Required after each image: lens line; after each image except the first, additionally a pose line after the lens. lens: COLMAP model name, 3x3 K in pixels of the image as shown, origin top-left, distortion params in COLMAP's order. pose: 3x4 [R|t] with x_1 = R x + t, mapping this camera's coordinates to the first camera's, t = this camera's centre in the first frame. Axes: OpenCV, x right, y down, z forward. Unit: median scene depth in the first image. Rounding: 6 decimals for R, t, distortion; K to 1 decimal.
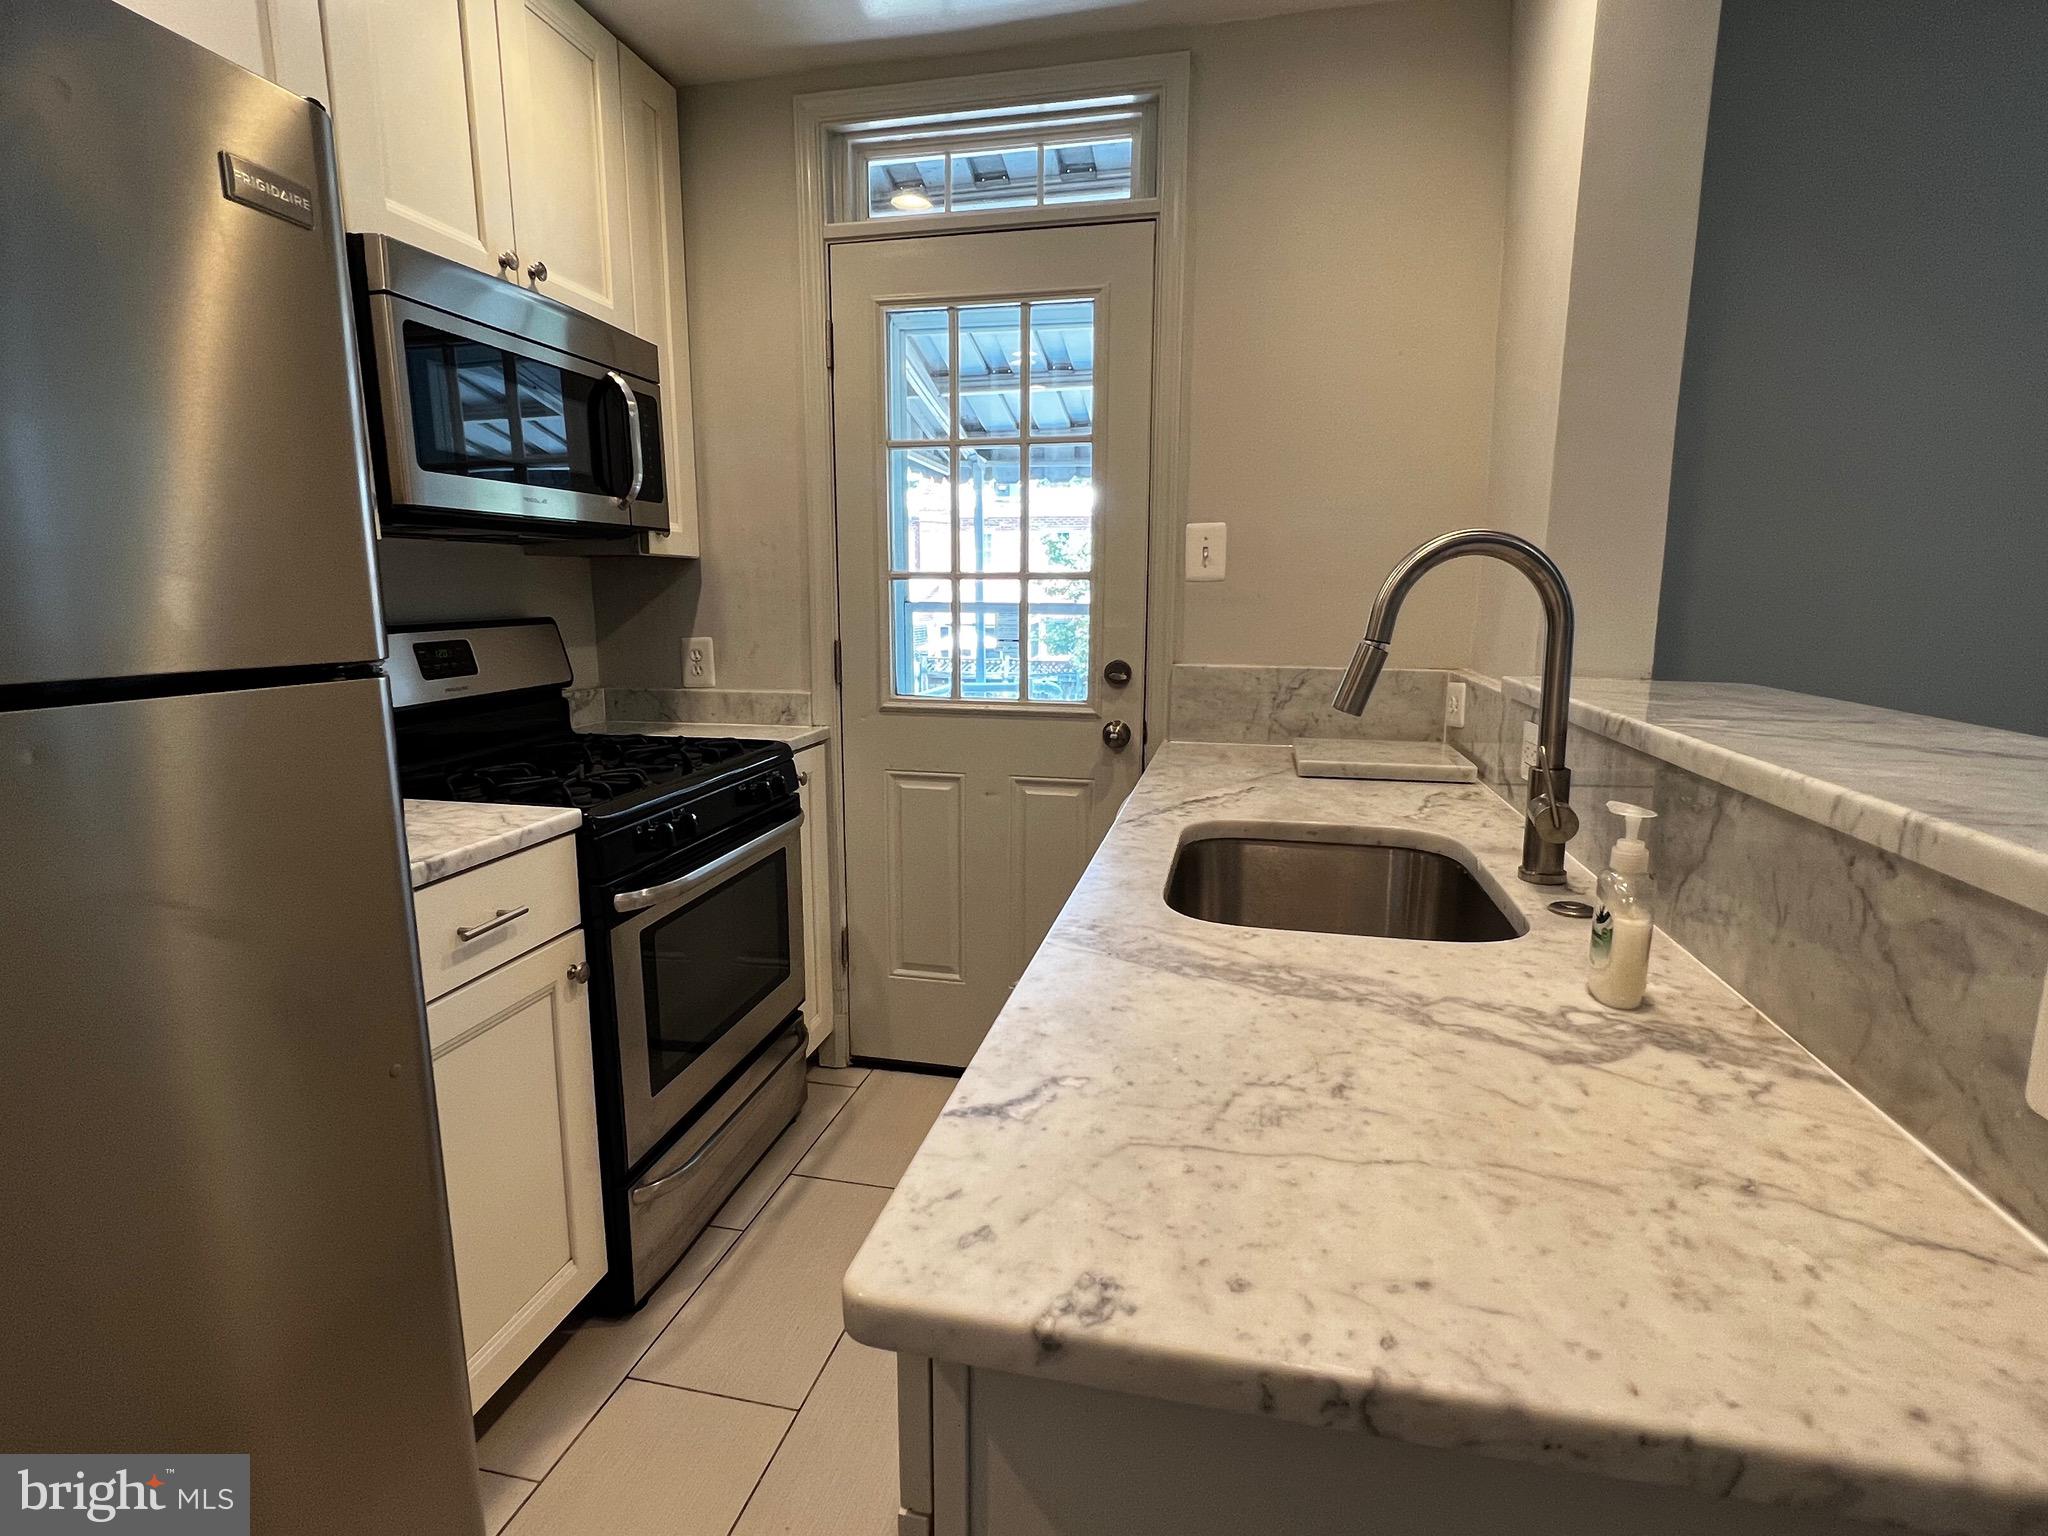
lens RADIAL K [[1013.5, 0, 1010.6], [0, 1013.5, 769.6], [0, 0, 1]] dist [0.001172, 0.000386]
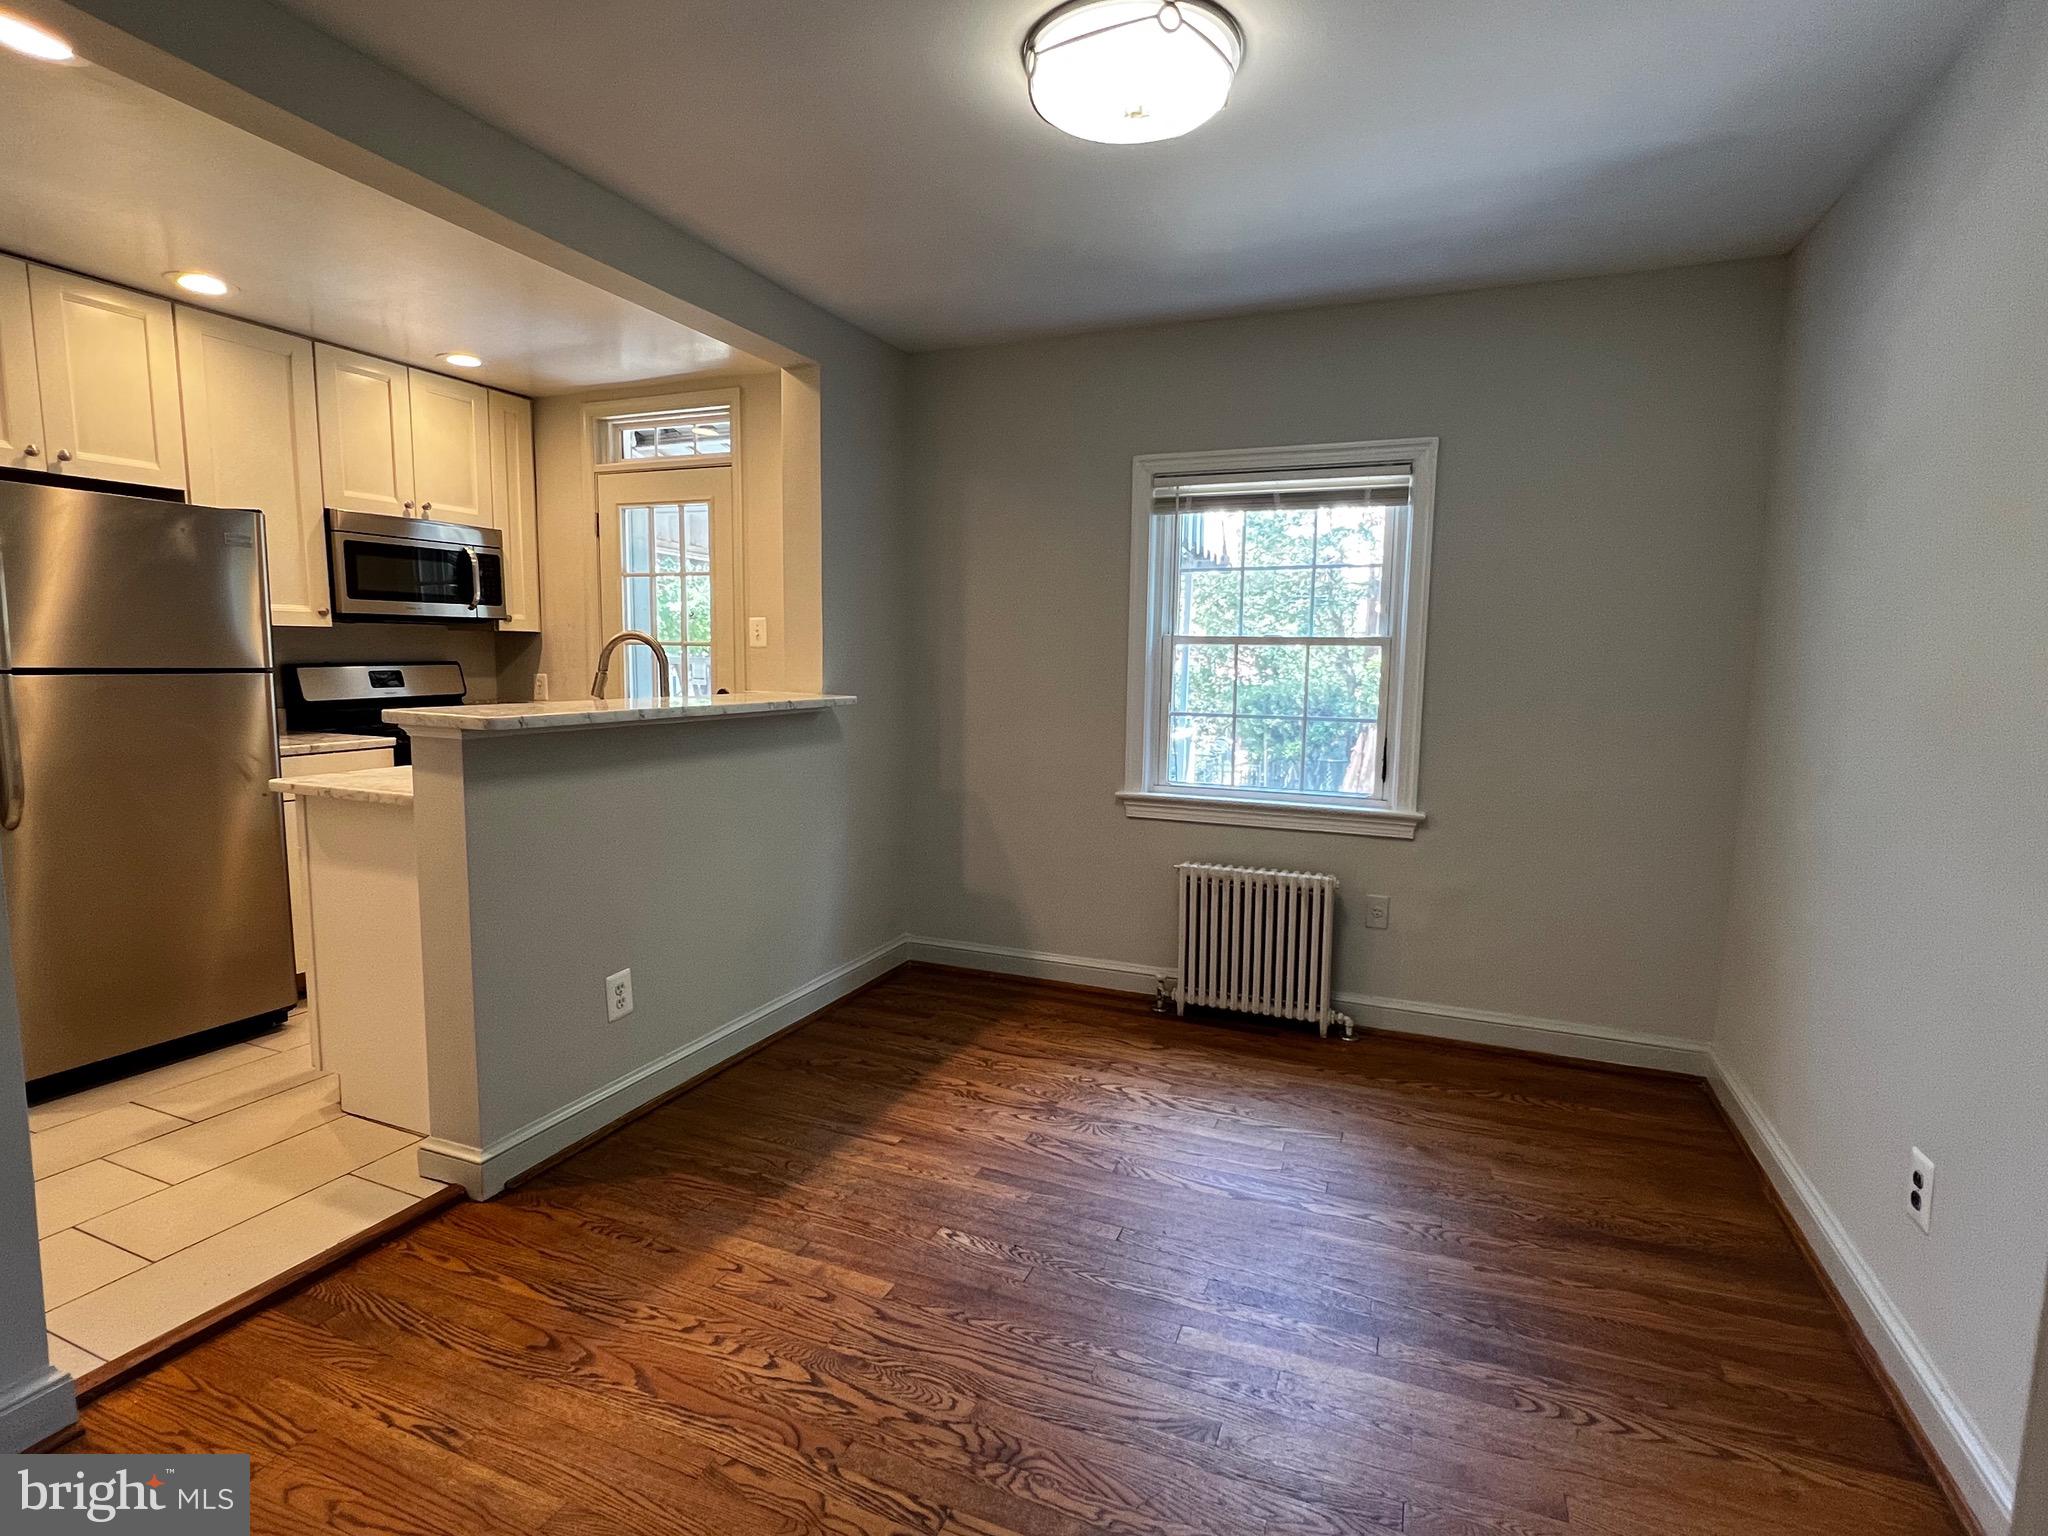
lens RADIAL K [[1013.5, 0, 1017.4], [0, 1013.5, 768.1], [0, 0, 1]] dist [0.001172, 0.000386]
pose [[0.984358, 0.033290, -0.173004, 1.098341], [-0.043913, 0.997354, -0.057939, 0.140380], [0.170618, 0.064630, 0.983215, -0.843882]]
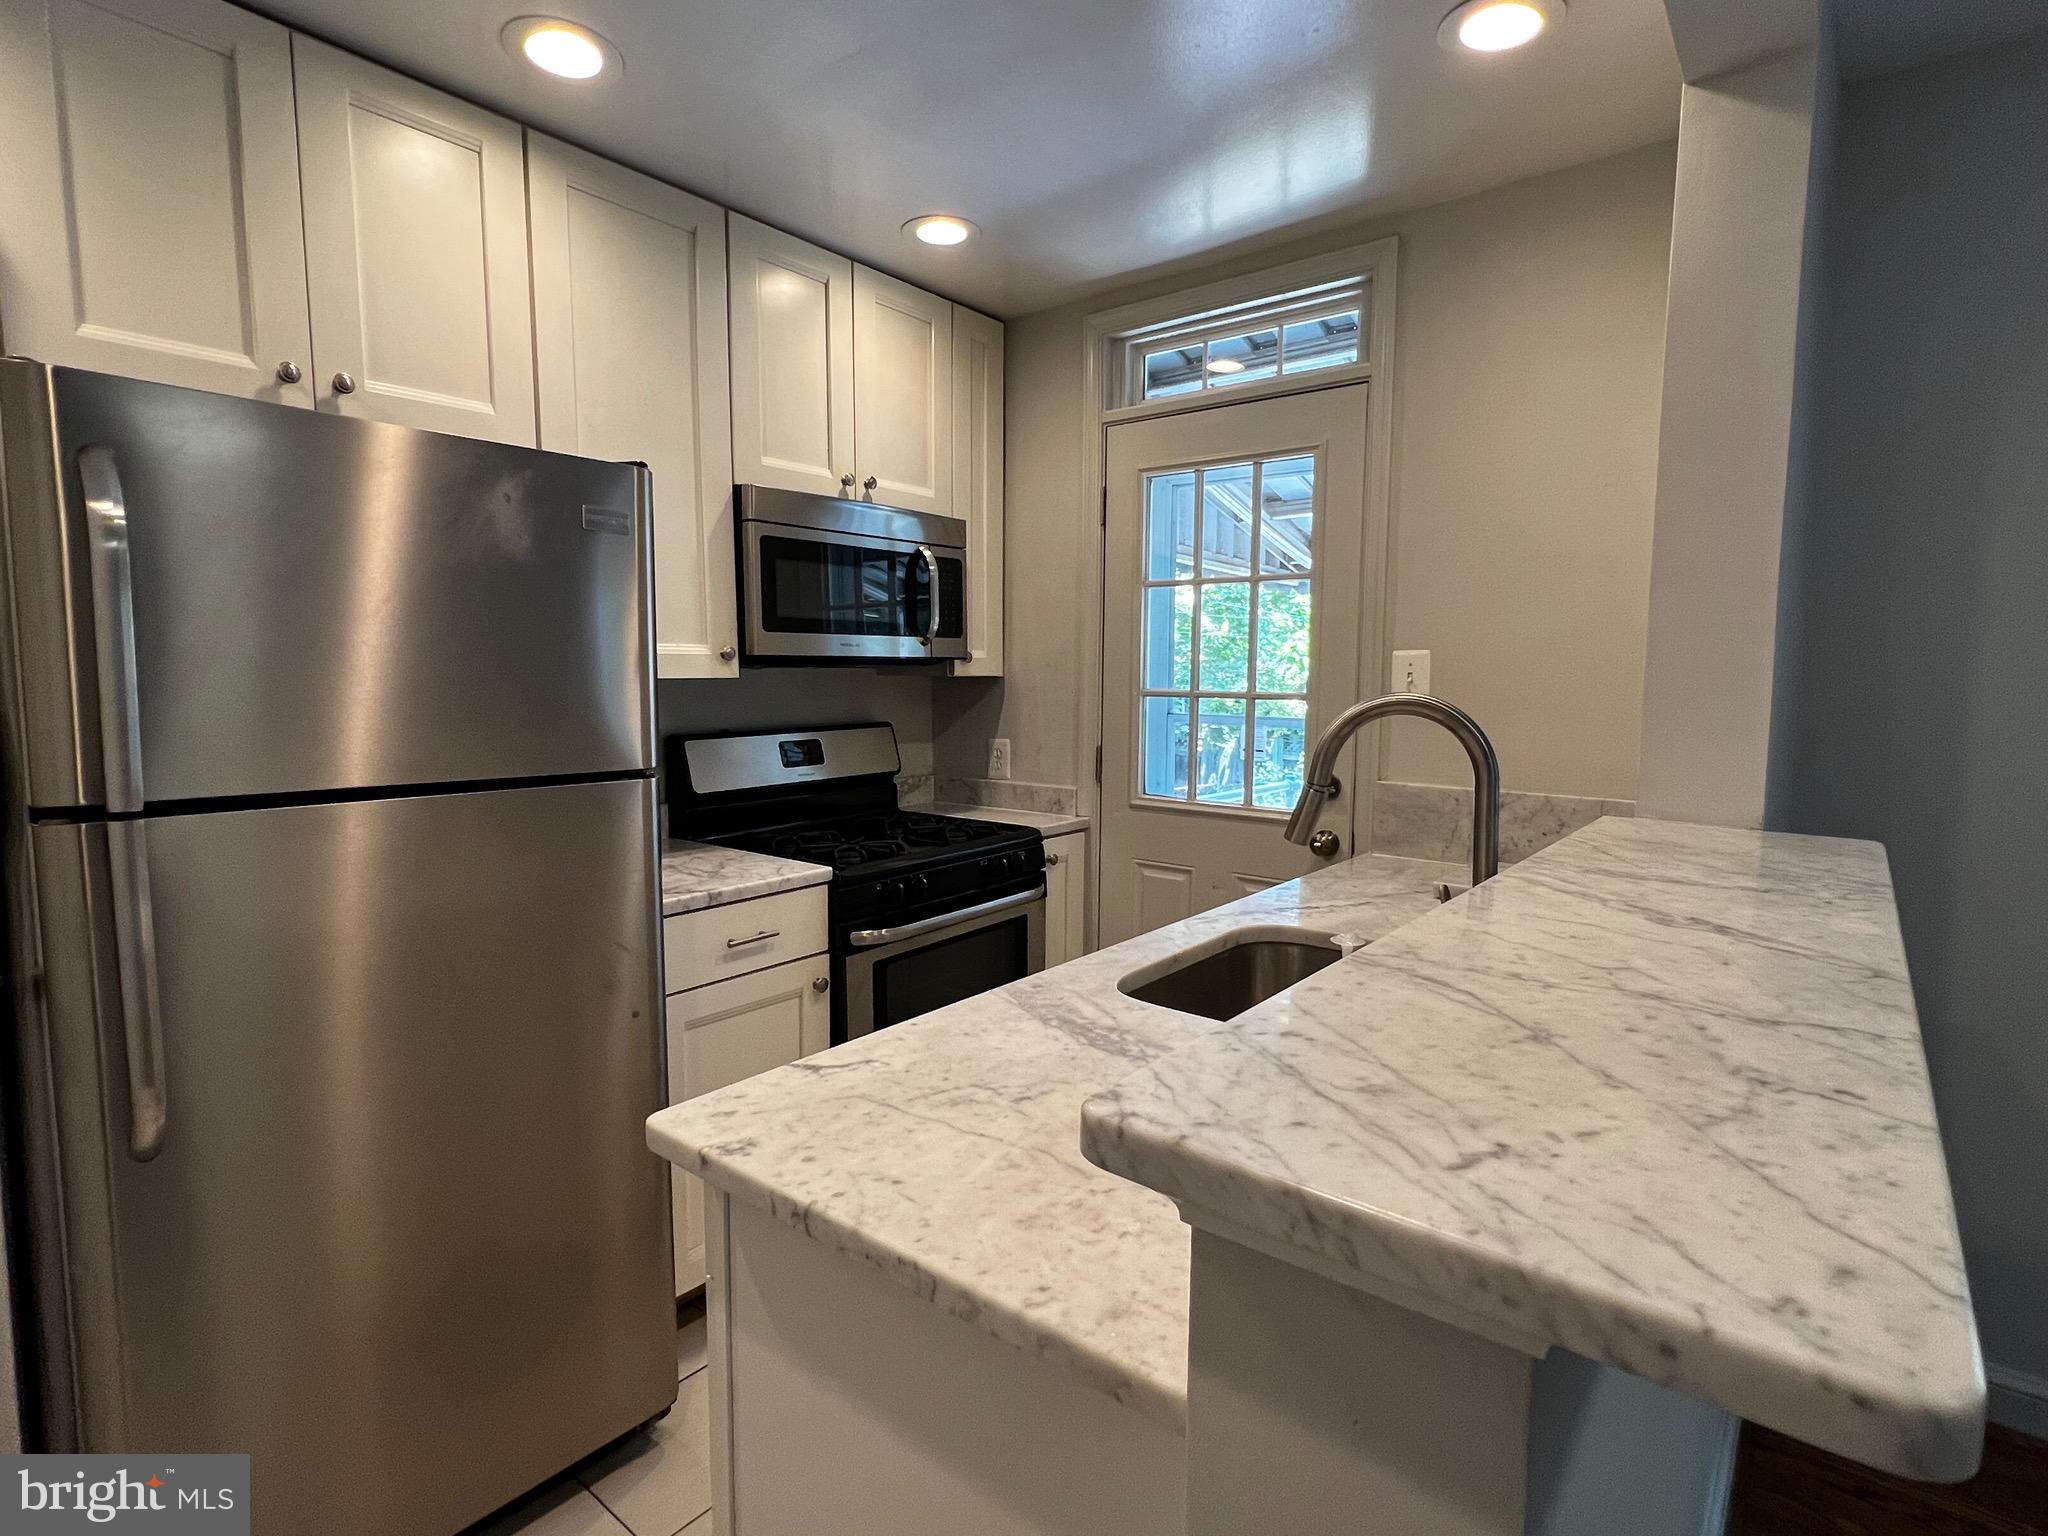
lens RADIAL K [[1013.5, 0, 1026.6], [0, 1013.5, 770.1], [0, 0, 1]] dist [0.001172, 0.000386]
pose [[0.901111, 0.045860, -0.431156, 0.317638], [-0.079603, 0.994987, -0.060538, -0.024251], [0.426218, 0.088873, 0.900244, -0.124435]]
